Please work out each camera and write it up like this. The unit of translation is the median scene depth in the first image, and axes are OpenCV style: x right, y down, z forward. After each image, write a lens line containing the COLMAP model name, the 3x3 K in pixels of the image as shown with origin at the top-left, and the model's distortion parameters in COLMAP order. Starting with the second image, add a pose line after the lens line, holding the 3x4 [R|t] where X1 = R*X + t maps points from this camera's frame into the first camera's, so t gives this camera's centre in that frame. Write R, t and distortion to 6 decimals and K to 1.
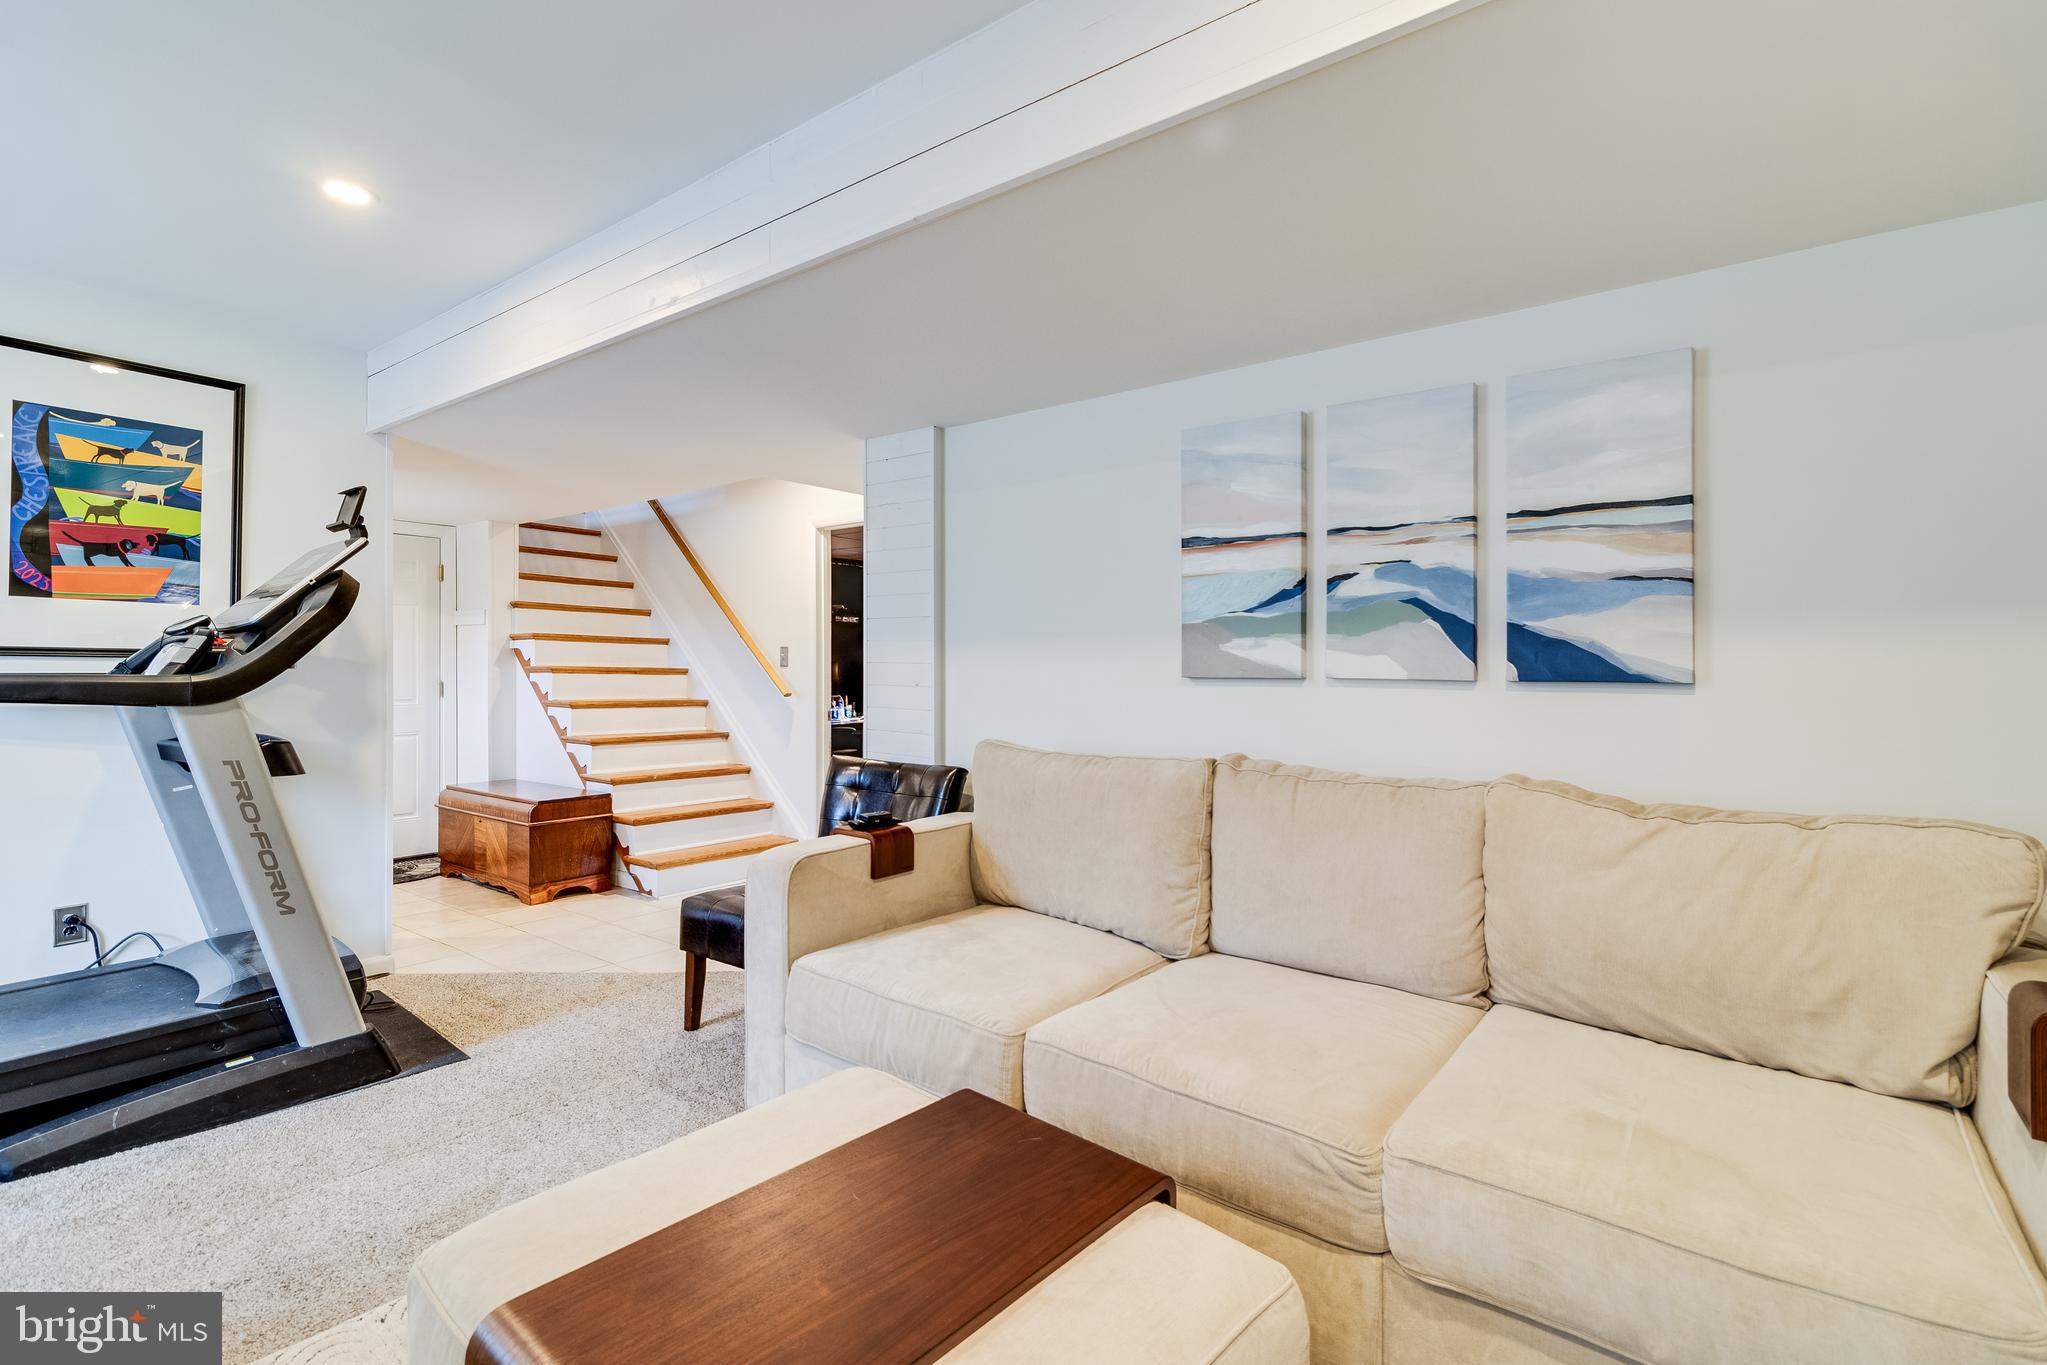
lens RADIAL K [[953.3, 0, 1029.2], [0, 953.3, 668.8], [0, 0, 1]] dist [0.002253, -0.000298]
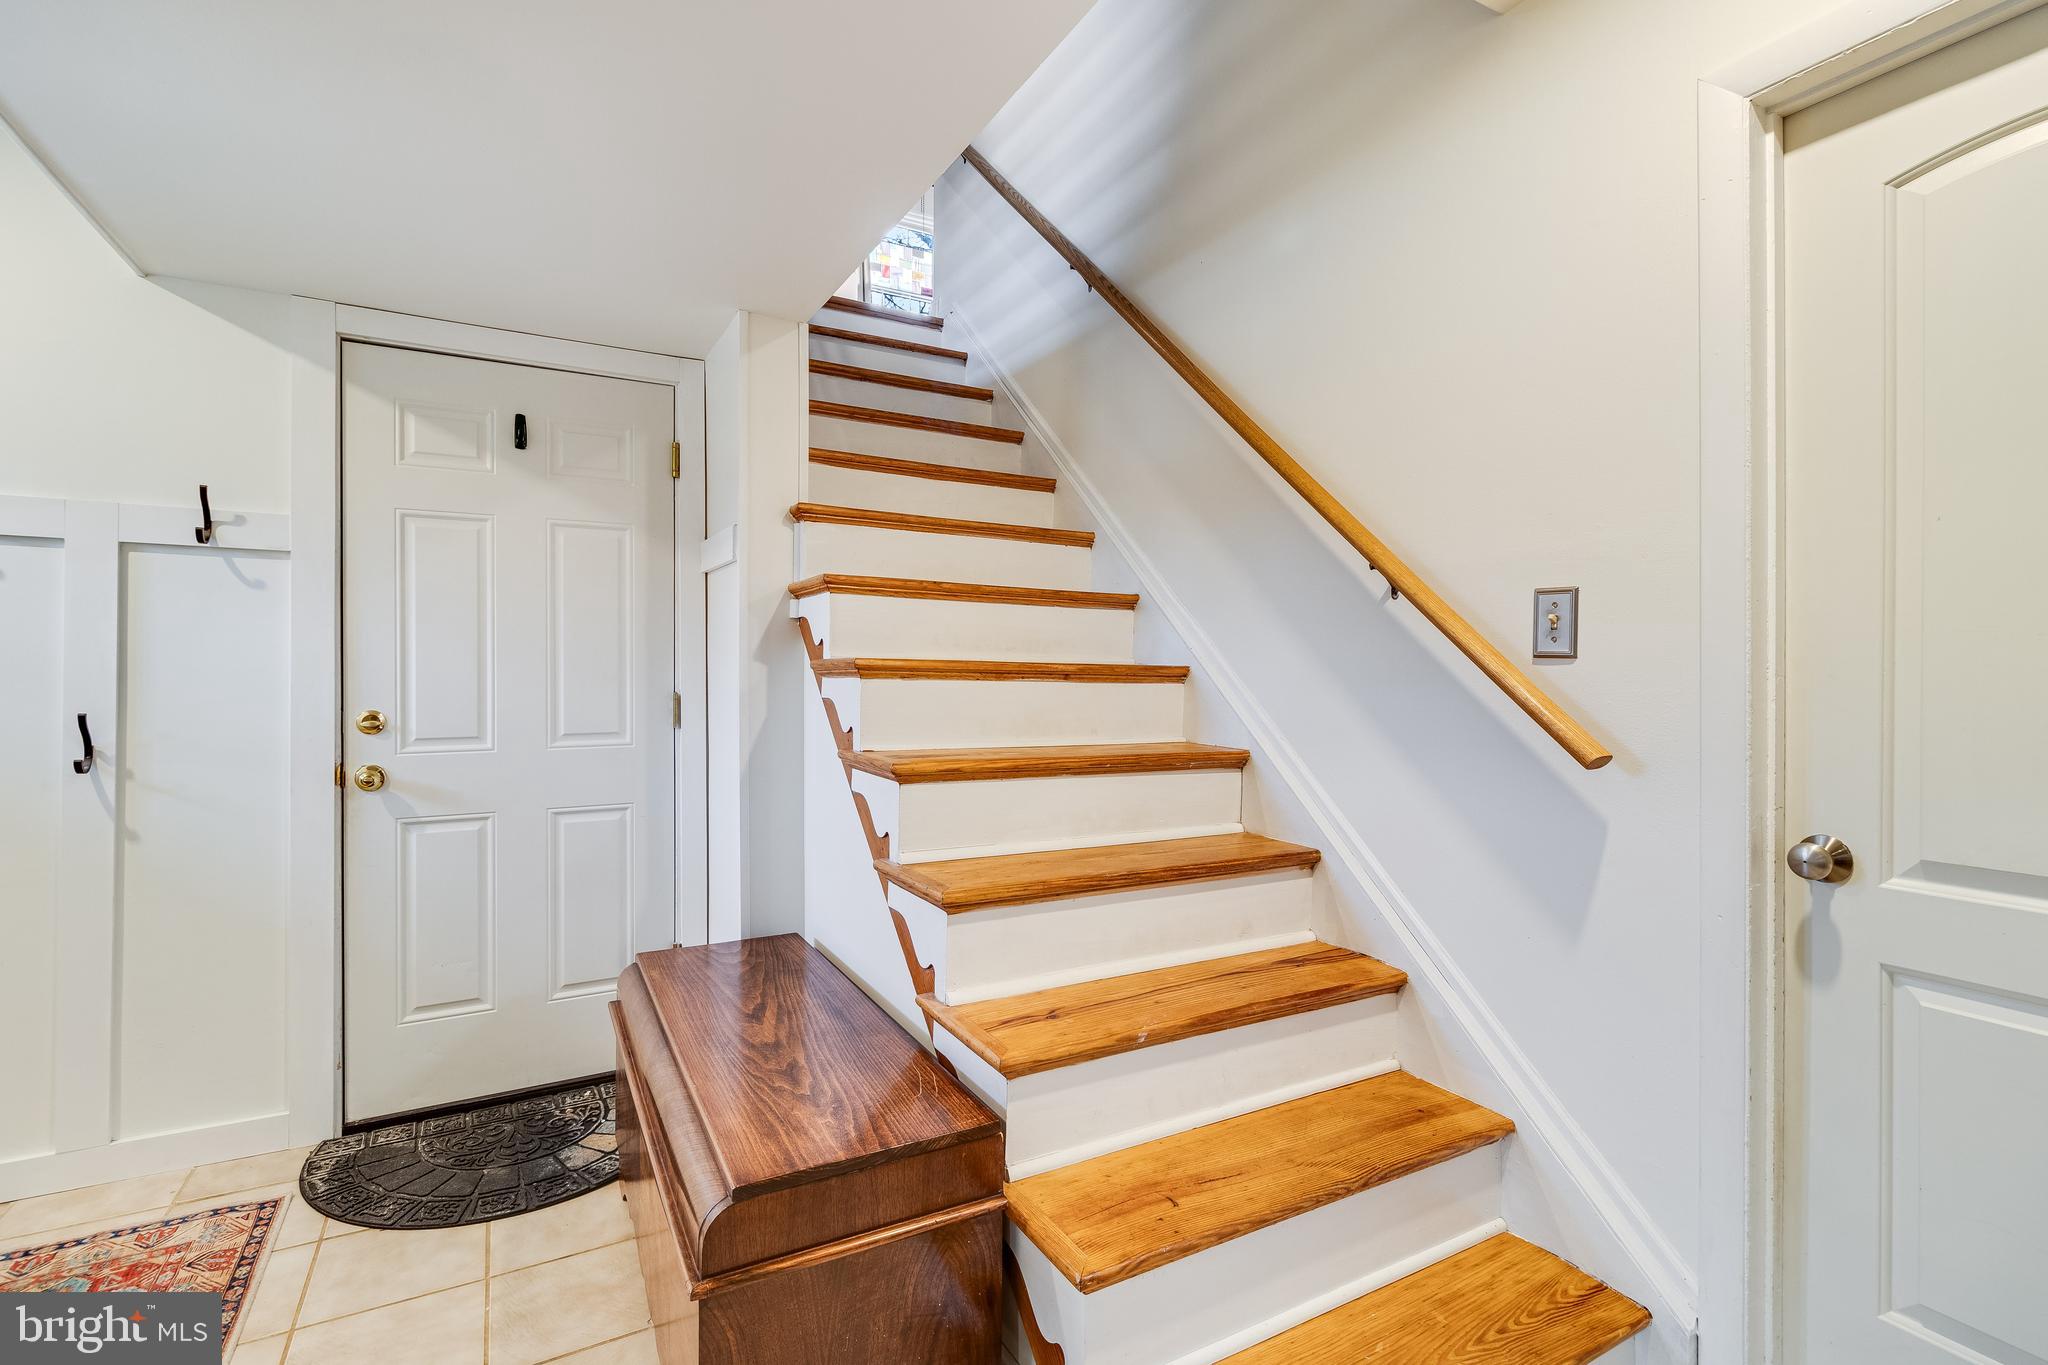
lens RADIAL K [[953.8, 0, 1026.7], [0, 953.8, 675.5], [0, 0, 1]] dist [0.002253, -0.000298]
pose [[0.919403, 0.004606, -0.393291, -0.282221], [-0.001879, 0.999971, 0.007319, 0.000655], [0.393313, -0.005990, 0.919385, 0.654656]]
